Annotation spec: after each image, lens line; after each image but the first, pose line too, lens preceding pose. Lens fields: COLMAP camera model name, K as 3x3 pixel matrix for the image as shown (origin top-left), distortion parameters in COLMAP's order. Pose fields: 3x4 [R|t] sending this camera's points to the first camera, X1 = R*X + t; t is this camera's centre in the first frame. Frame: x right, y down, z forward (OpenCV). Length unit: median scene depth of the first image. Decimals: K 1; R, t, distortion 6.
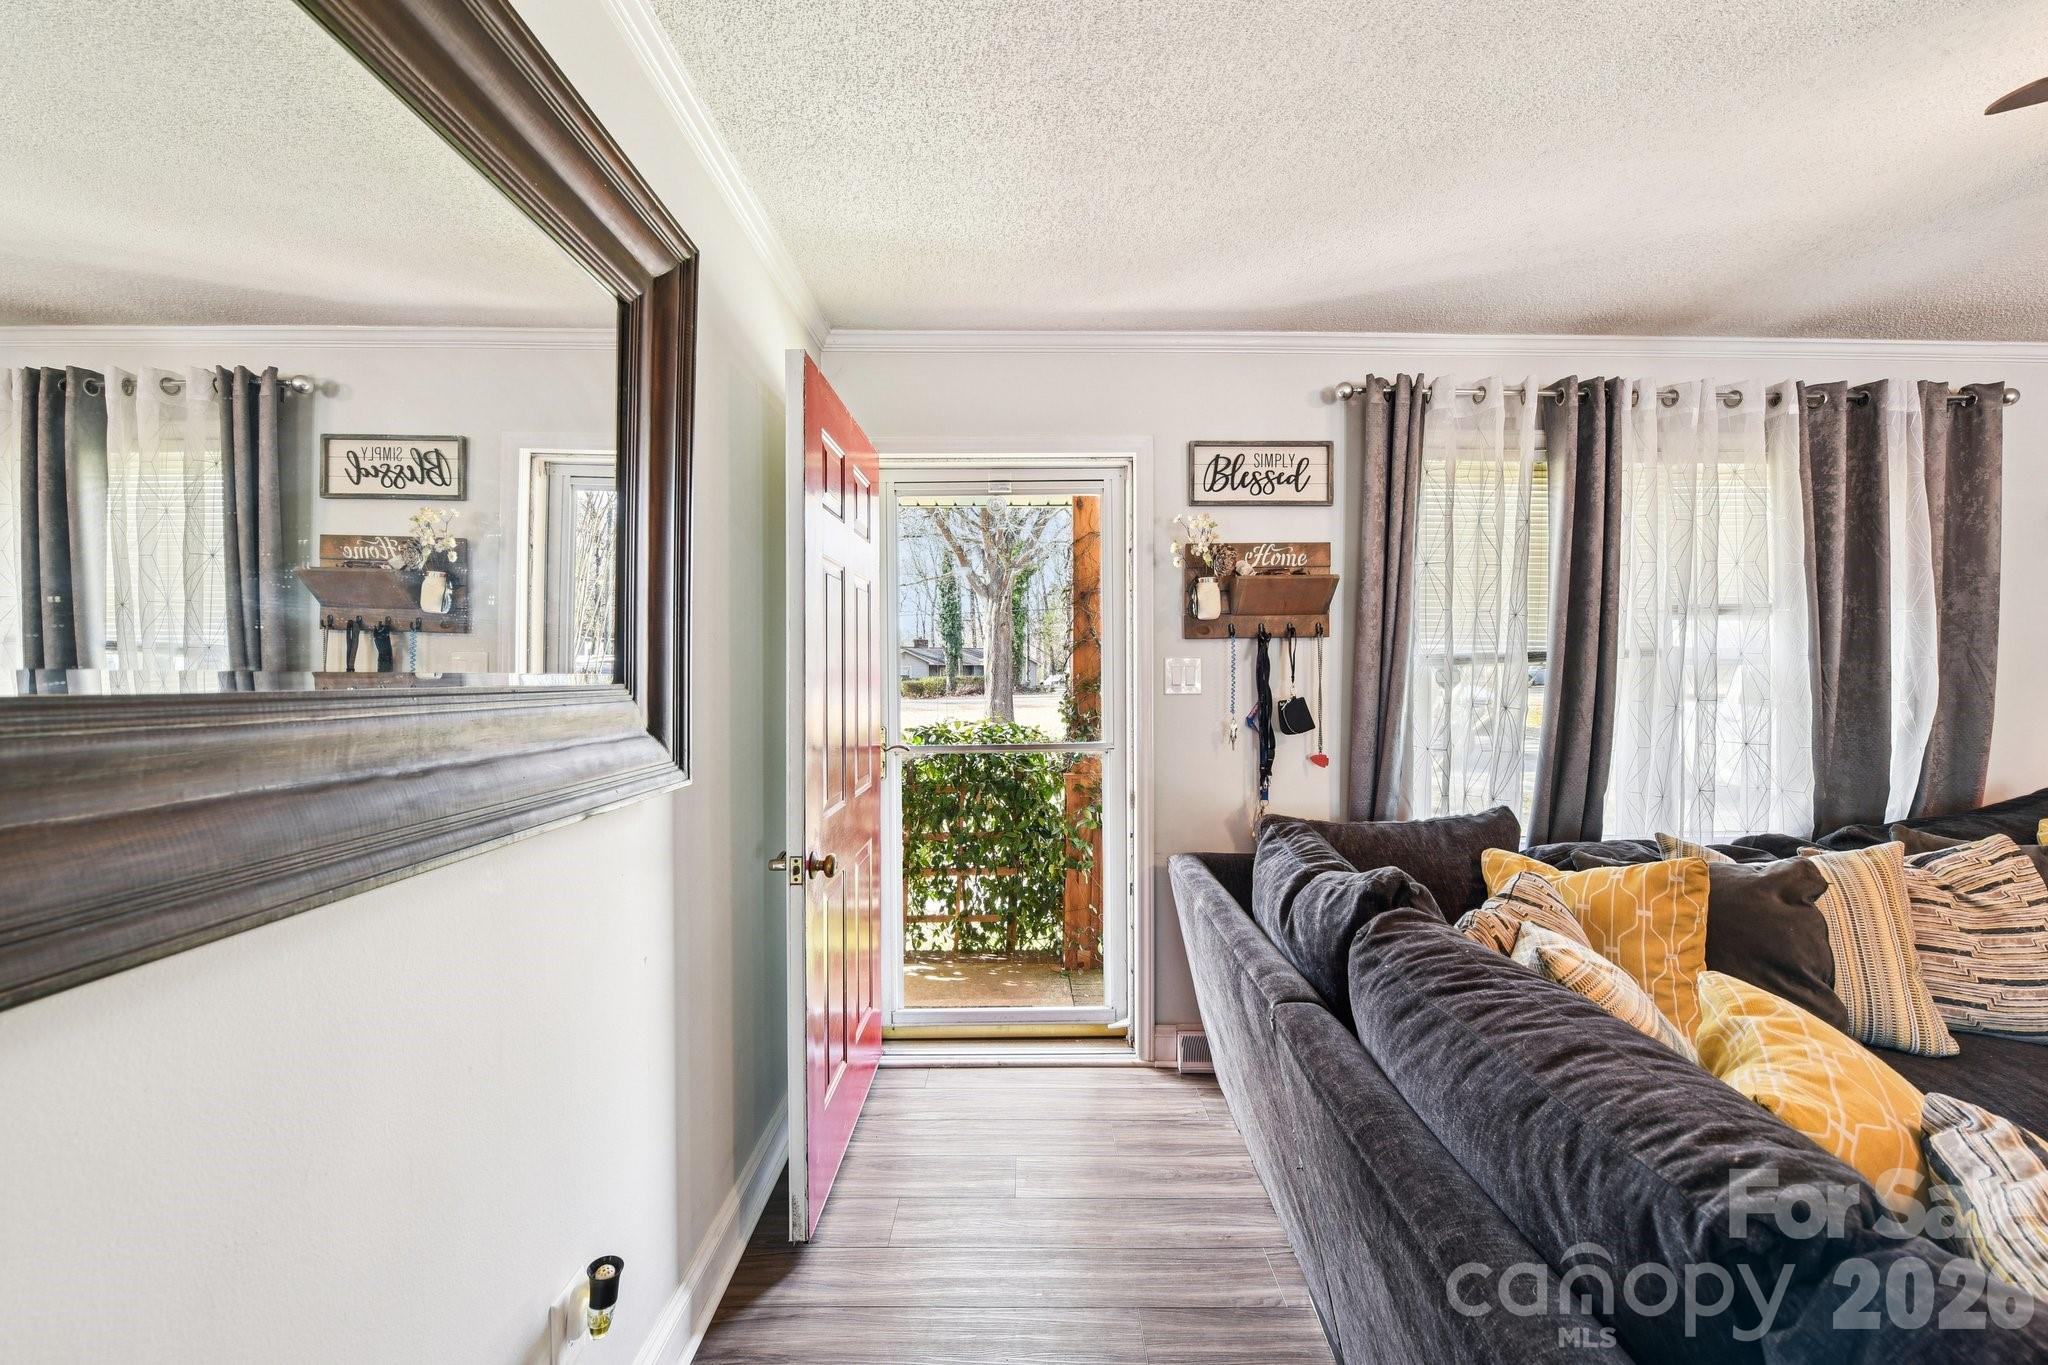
lens RADIAL K [[818.7, 0, 1024.9], [0, 818.7, 674.3], [0, 0, 1]] dist [-0.021388, -0.000531]
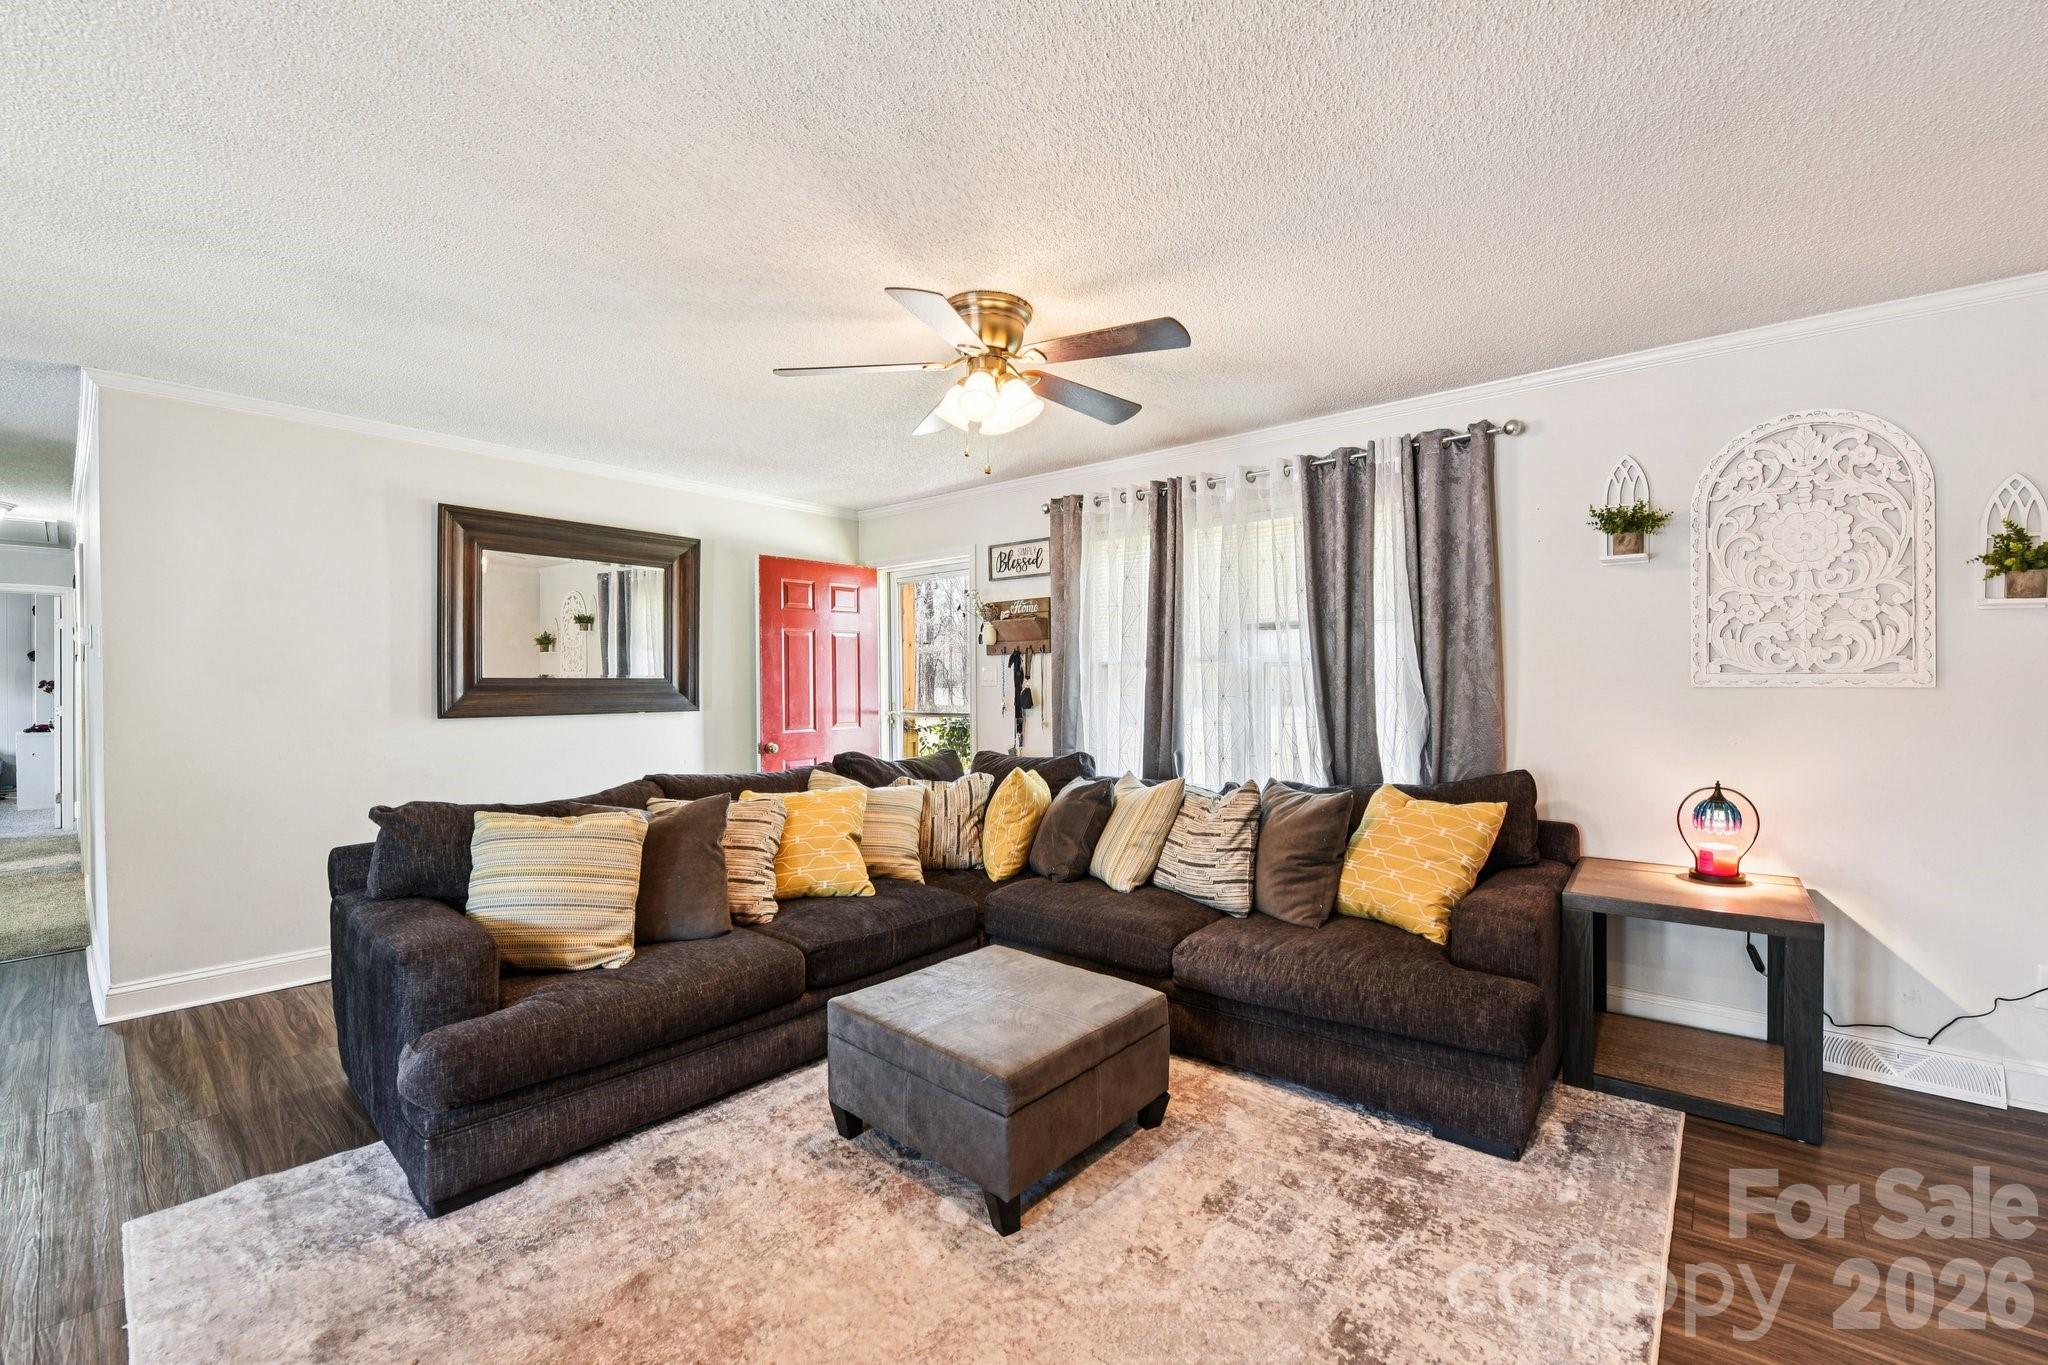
lens RADIAL K [[864.4, 0, 1057.1], [0, 864.4, 686.7], [0, 0, 1]] dist [-0.019017, -0.001429]
pose [[0.770530, 0.002455, -0.637399, 1.545678], [0.007886, 0.999879, 0.013385, 0.000176], [0.637355, -0.015341, 0.770418, -0.373665]]
